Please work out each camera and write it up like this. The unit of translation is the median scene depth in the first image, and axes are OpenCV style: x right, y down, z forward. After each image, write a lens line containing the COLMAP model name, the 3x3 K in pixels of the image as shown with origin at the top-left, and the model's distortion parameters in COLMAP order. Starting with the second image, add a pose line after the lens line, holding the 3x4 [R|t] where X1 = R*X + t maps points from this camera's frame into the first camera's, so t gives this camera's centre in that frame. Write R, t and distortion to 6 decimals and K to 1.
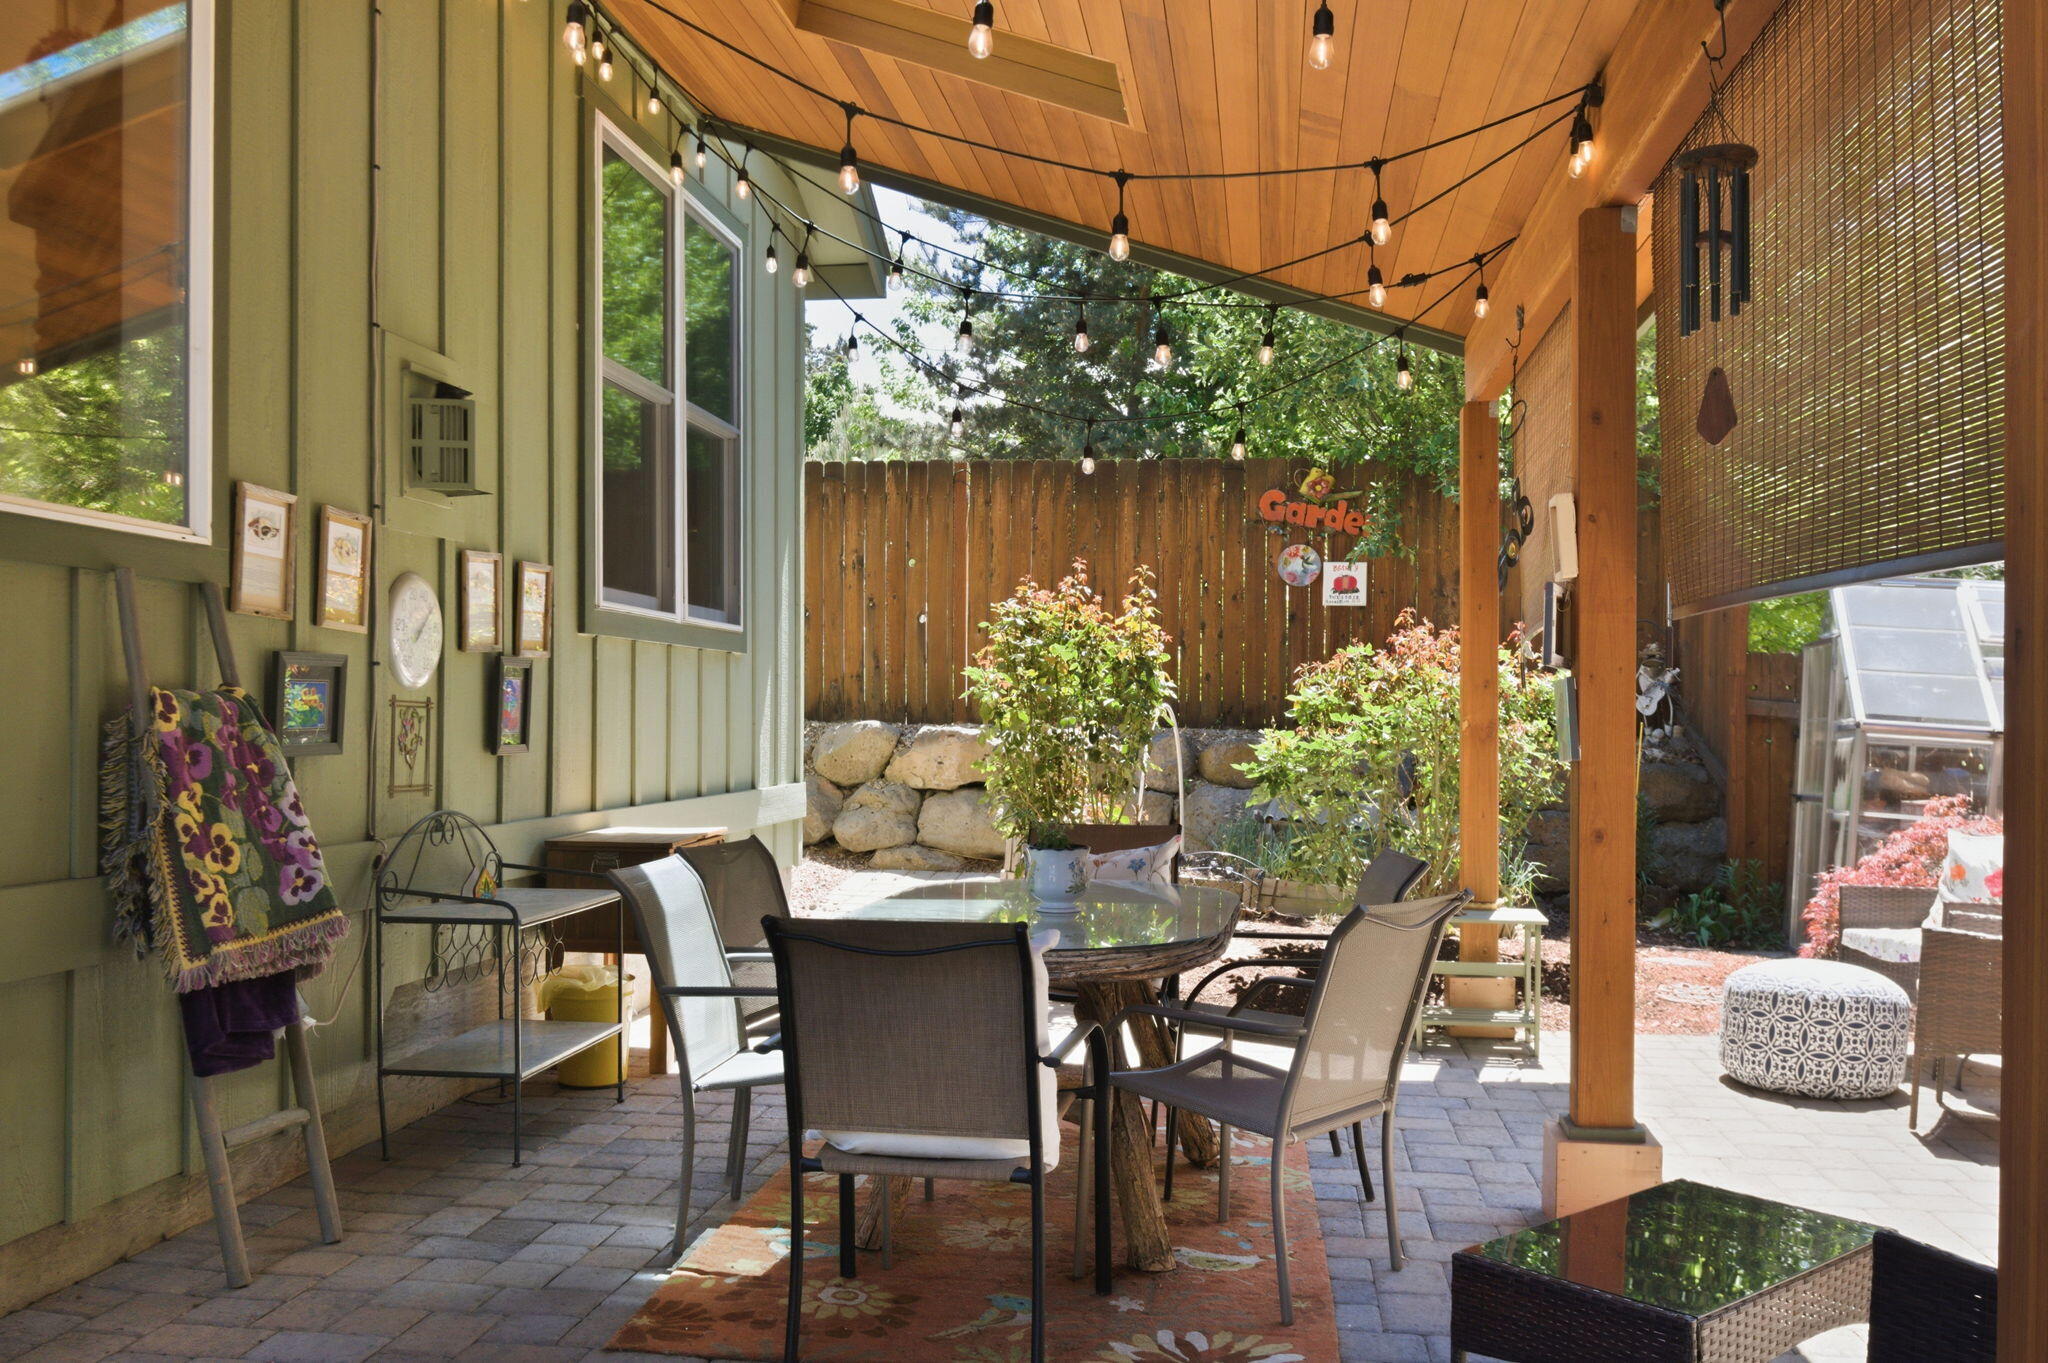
lens RADIAL K [[1849.4, 0, 1023.7], [0, 1849.4, 691.1], [0, 0, 1]] dist [-0.089687, -0.006251]
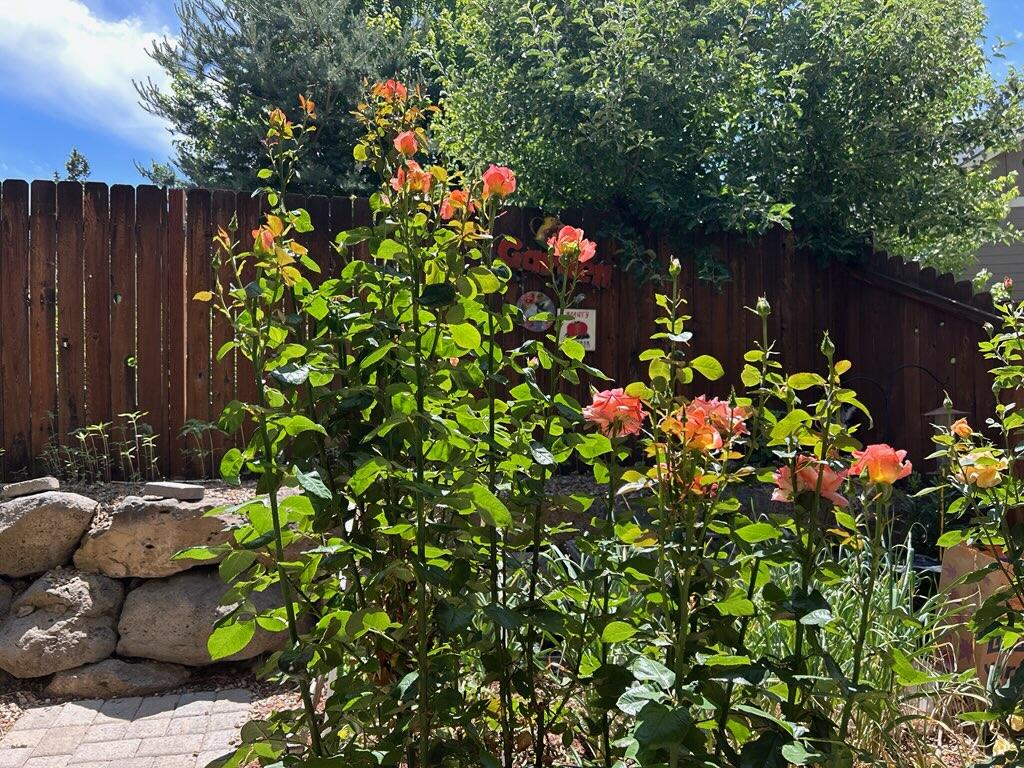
lens RADIAL K [[772.8, 0, 513.0], [0, 772.8, 389.1], [0, 0, 1]] dist [0.001285, -0.003581]
pose [[0.931025, -0.009181, 0.364841, -0.020663], [0.011455, 0.999926, -0.004069, -0.024247], [-0.364777, 0.007967, 0.931061, 0.634112]]
